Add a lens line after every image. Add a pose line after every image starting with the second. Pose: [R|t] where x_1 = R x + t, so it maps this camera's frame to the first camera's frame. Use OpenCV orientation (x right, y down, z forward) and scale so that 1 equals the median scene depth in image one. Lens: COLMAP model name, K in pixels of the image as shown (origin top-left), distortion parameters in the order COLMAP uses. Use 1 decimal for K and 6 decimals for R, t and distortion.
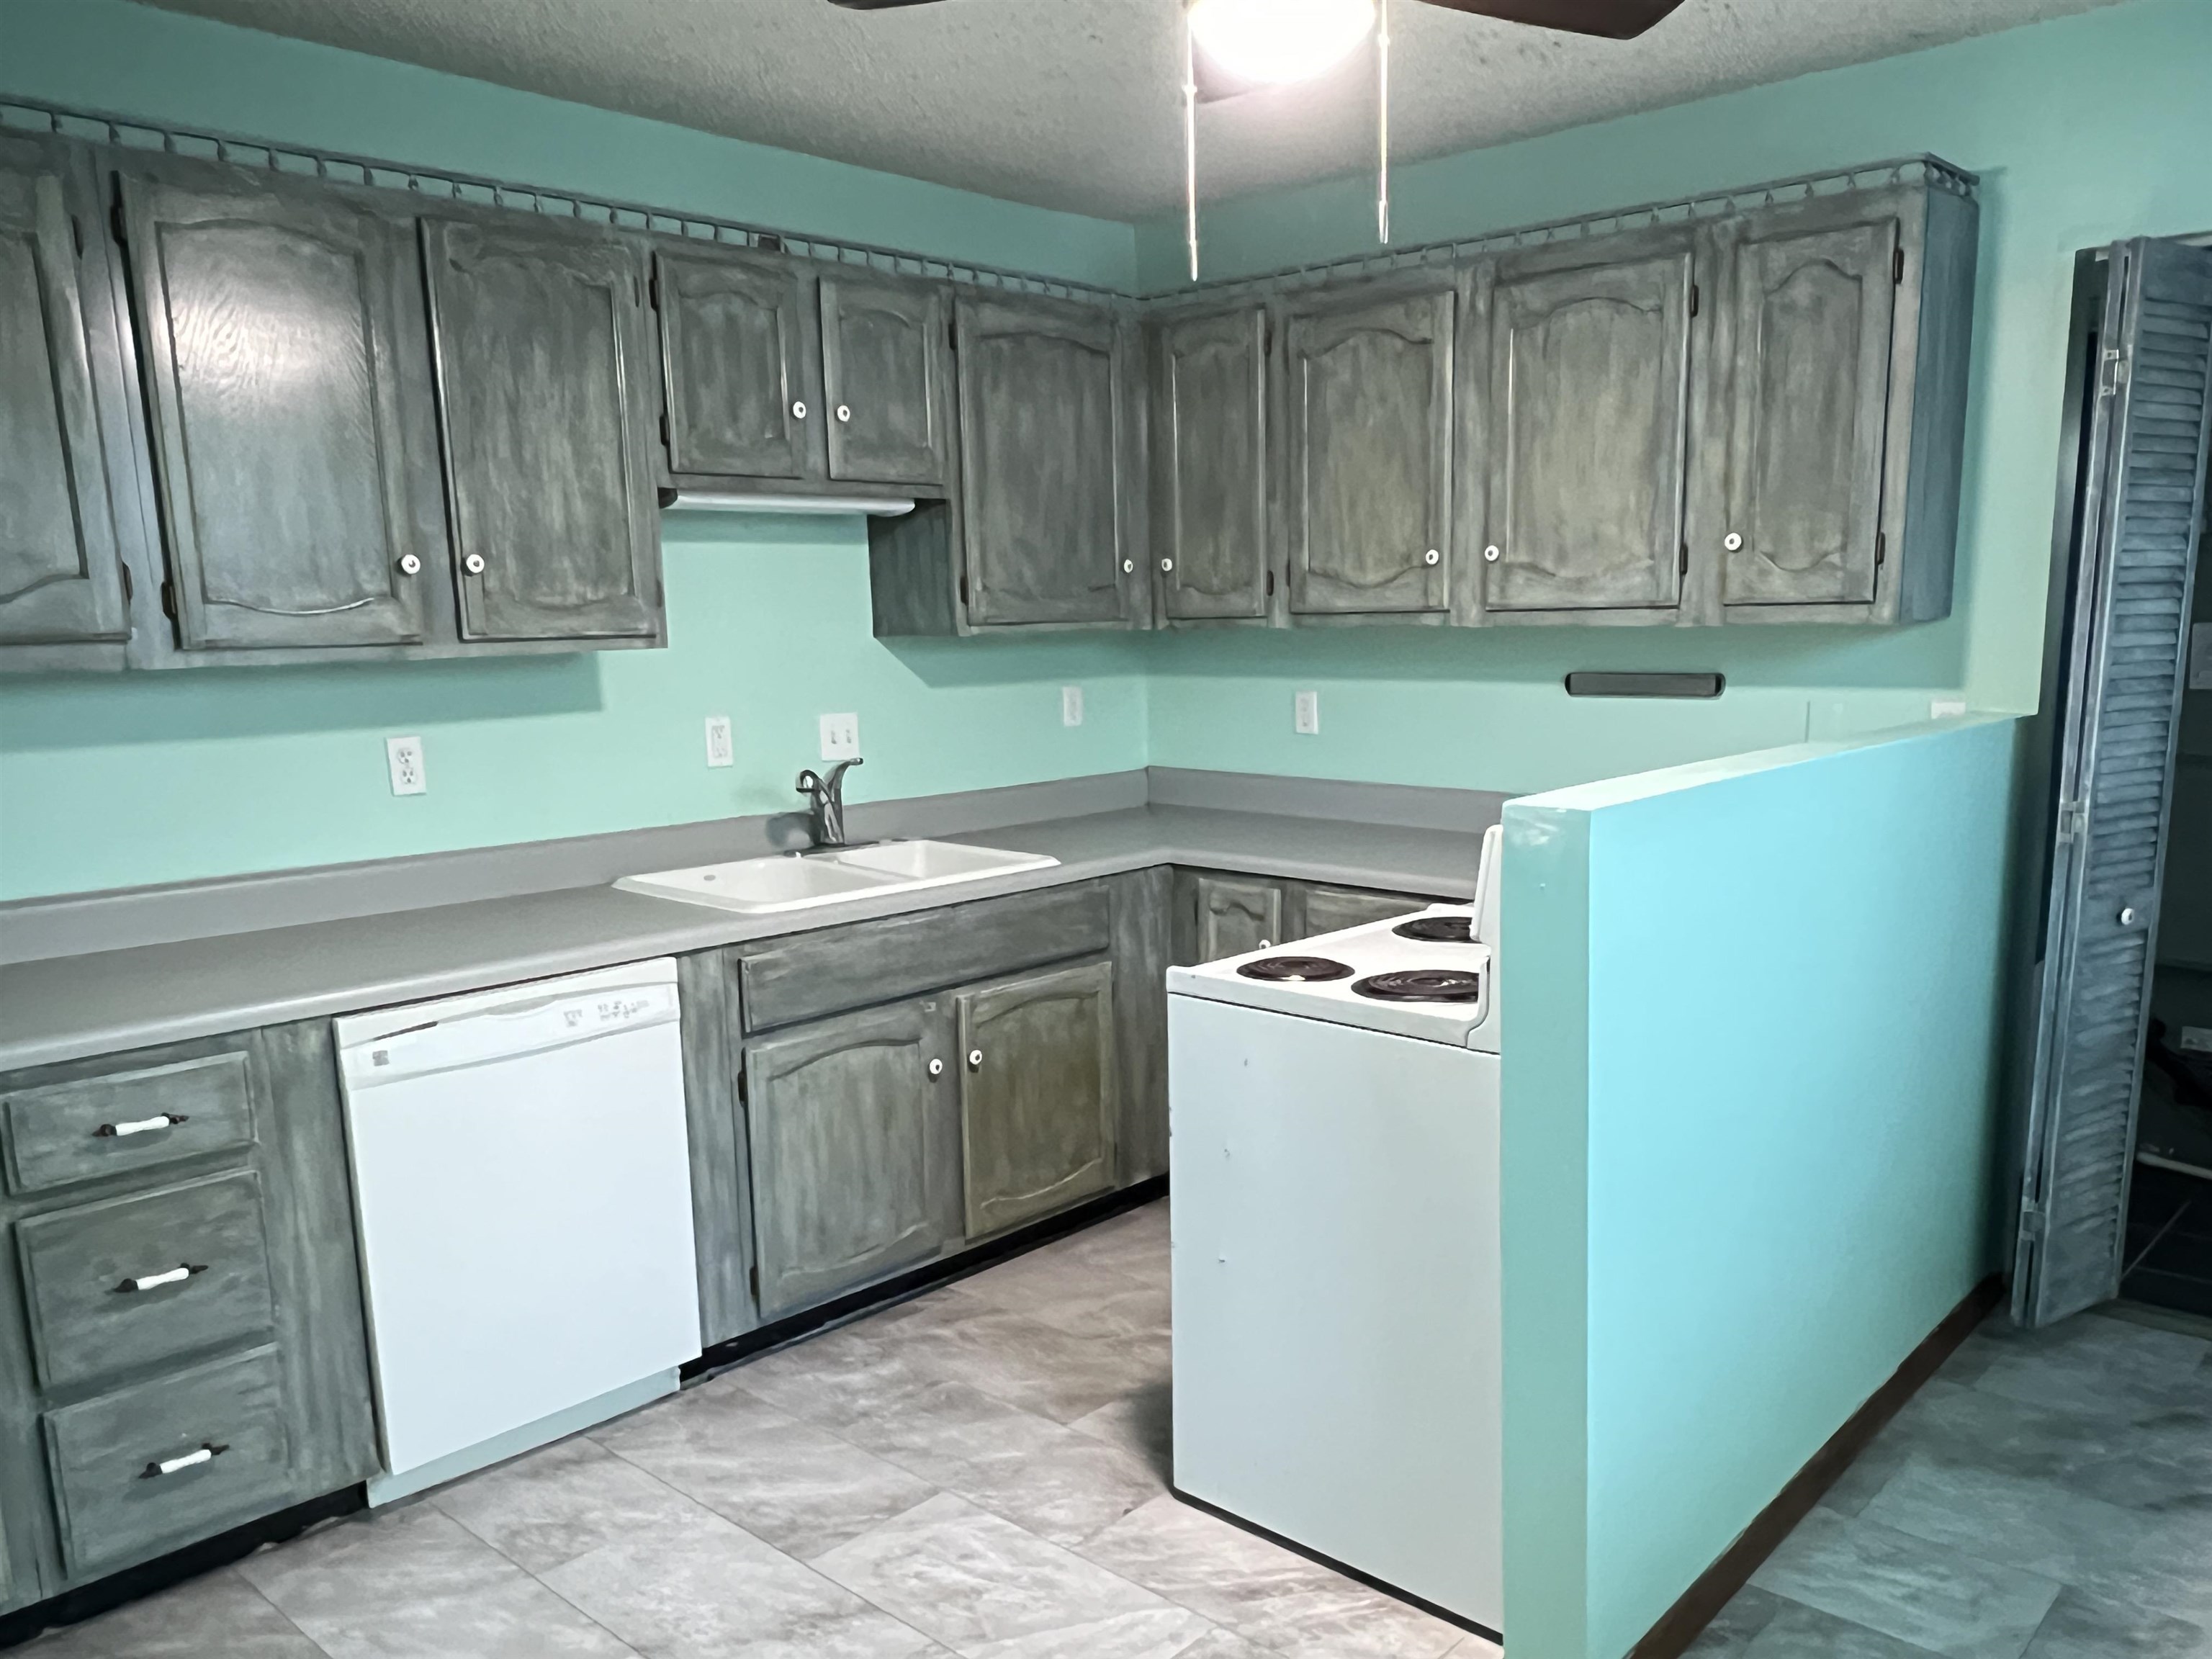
lens RADIAL K [[1680.4, 0, 1106.0], [0, 1680.4, 829.5], [0, 0, 1]] dist [0.039013, 0.000957]
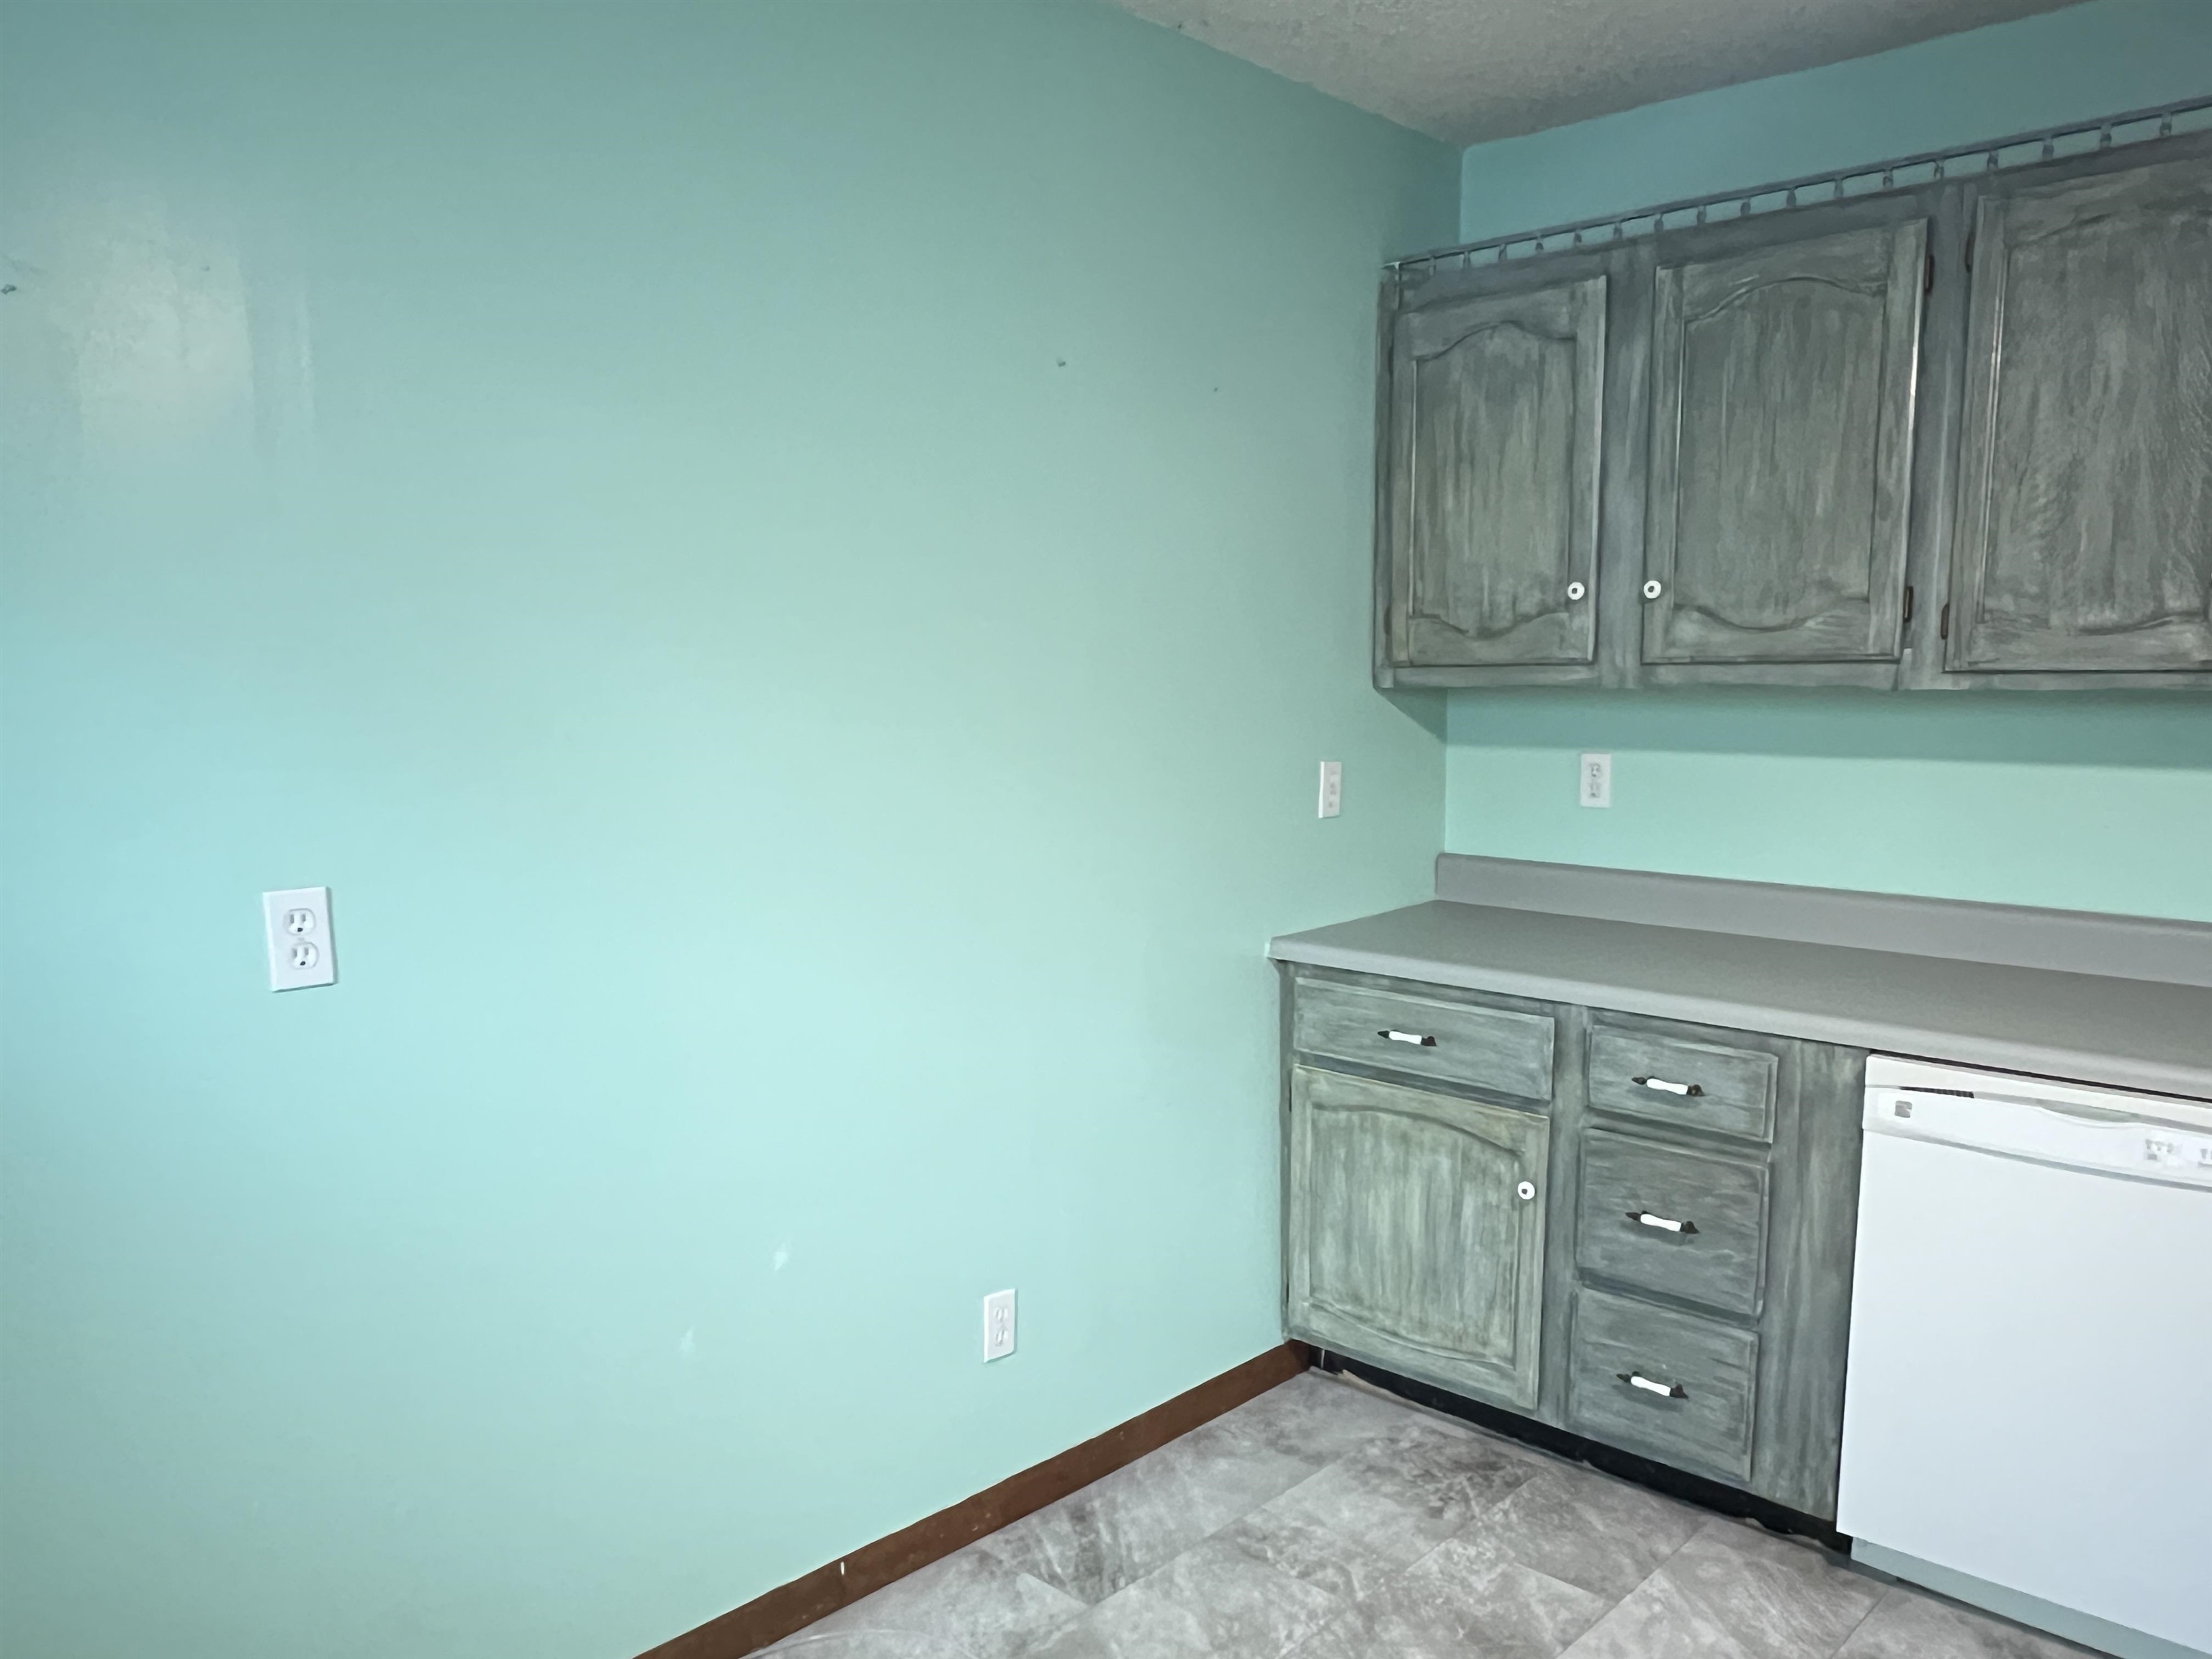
lens RADIAL K [[1743.3, 0, 1134.9], [0, 1743.3, 854.4], [0, 0, 1]] dist [0.042234, 0.001886]
pose [[0.038709, 0.138064, -0.989667, 0.522490], [-0.123610, 0.983463, 0.132364, -0.084296], [0.991576, 0.117209, 0.055135, 0.521386]]
